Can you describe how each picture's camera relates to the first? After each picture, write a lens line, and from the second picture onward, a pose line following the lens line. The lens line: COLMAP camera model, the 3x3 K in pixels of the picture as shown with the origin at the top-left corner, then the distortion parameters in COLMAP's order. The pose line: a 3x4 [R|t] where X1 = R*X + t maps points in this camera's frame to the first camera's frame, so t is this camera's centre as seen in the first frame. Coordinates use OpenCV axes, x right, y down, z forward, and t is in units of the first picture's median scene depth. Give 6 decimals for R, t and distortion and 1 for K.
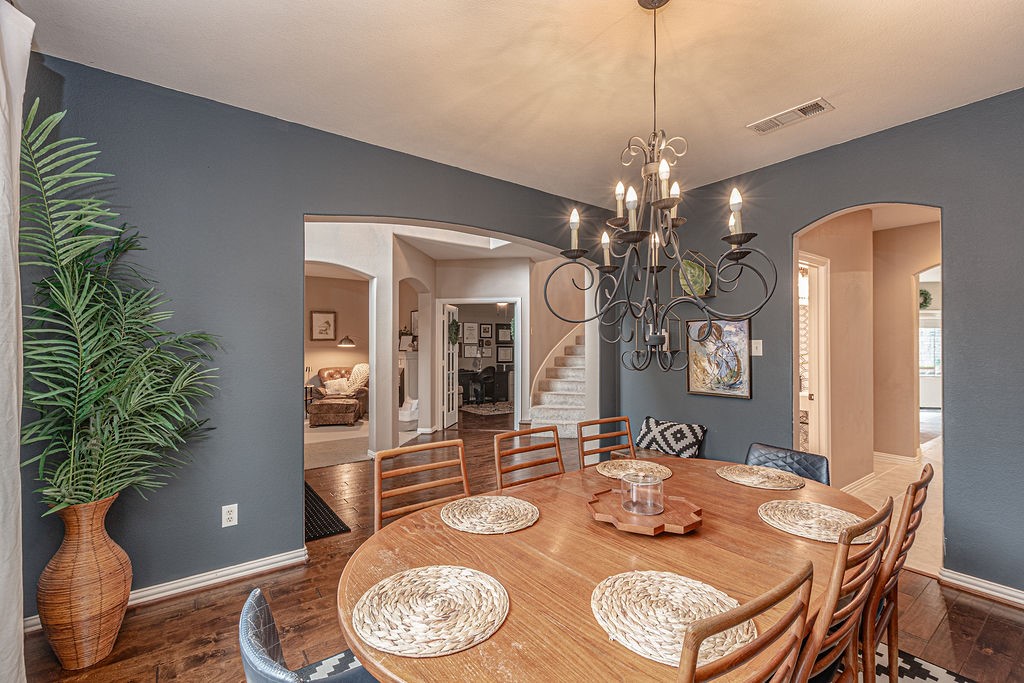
lens RADIAL K [[448.4, 0, 511.0], [0, 448.4, 346.9], [0, 0, 1]] dist [0.007066, -0.001665]
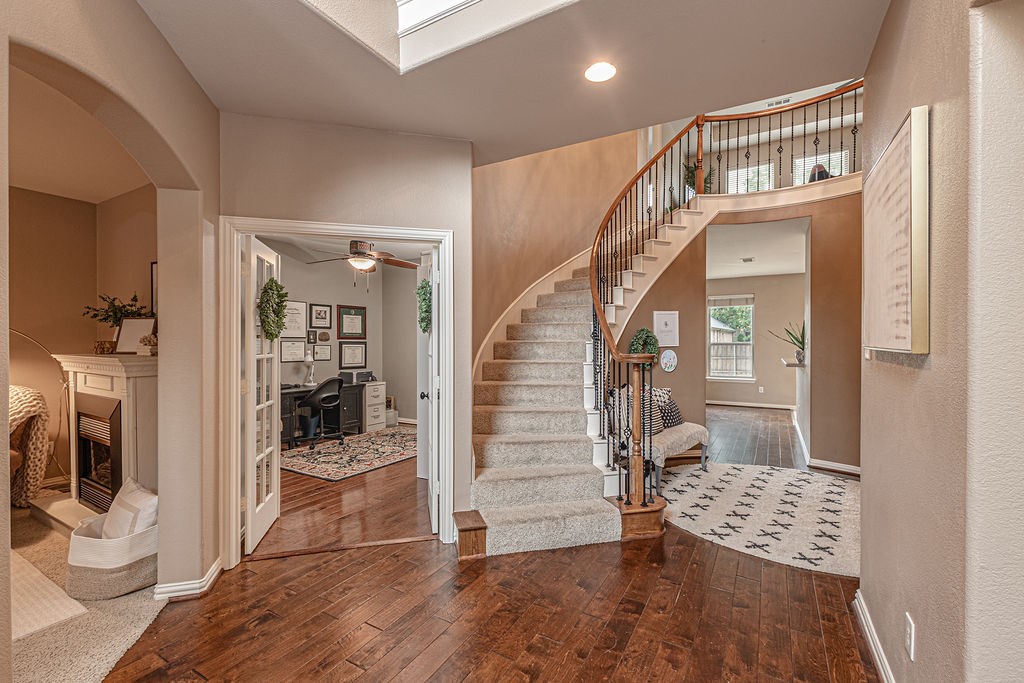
lens RADIAL K [[448.4, 0, 514.8], [0, 448.4, 342.2], [0, 0, 1]] dist [0.007066, -0.001665]
pose [[0.916273, 0.001256, 0.400552, -0.075545], [-0.000950, 0.999999, -0.000963, -0.001281], [-0.400553, 0.000502, 0.916273, 0.451196]]
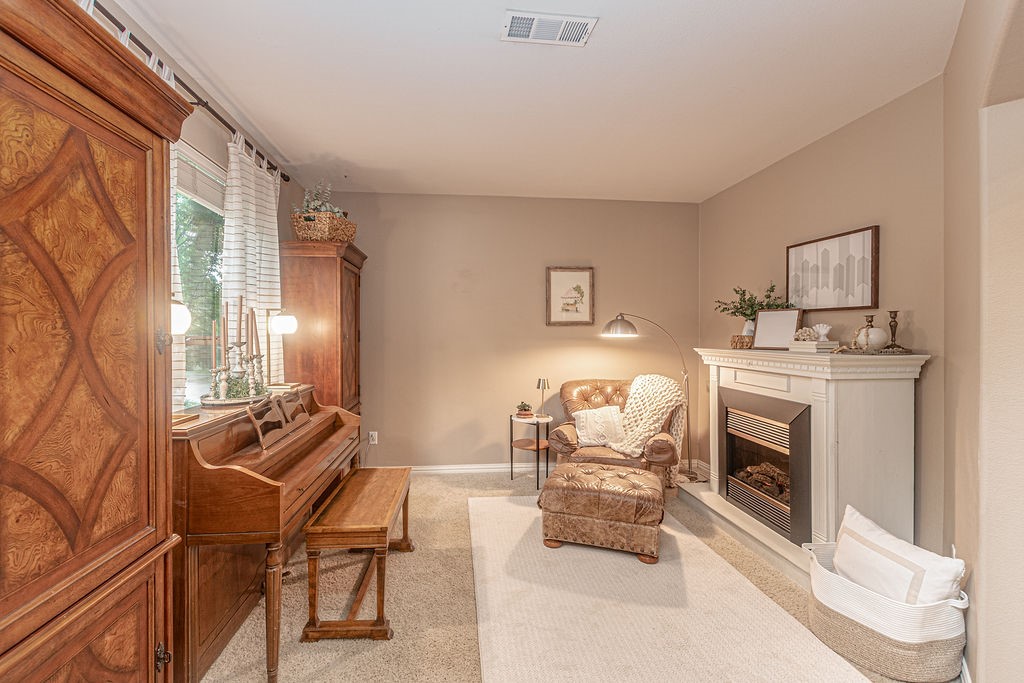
lens RADIAL K [[448.4, 0, 508.7], [0, 448.4, 344.3], [0, 0, 1]] dist [0.007066, -0.001665]
pose [[0.874599, 0.013827, -0.484650, -0.237483], [-0.007017, 0.999850, 0.015862, 0.000512], [0.484797, -0.010472, 0.874564, 0.534287]]
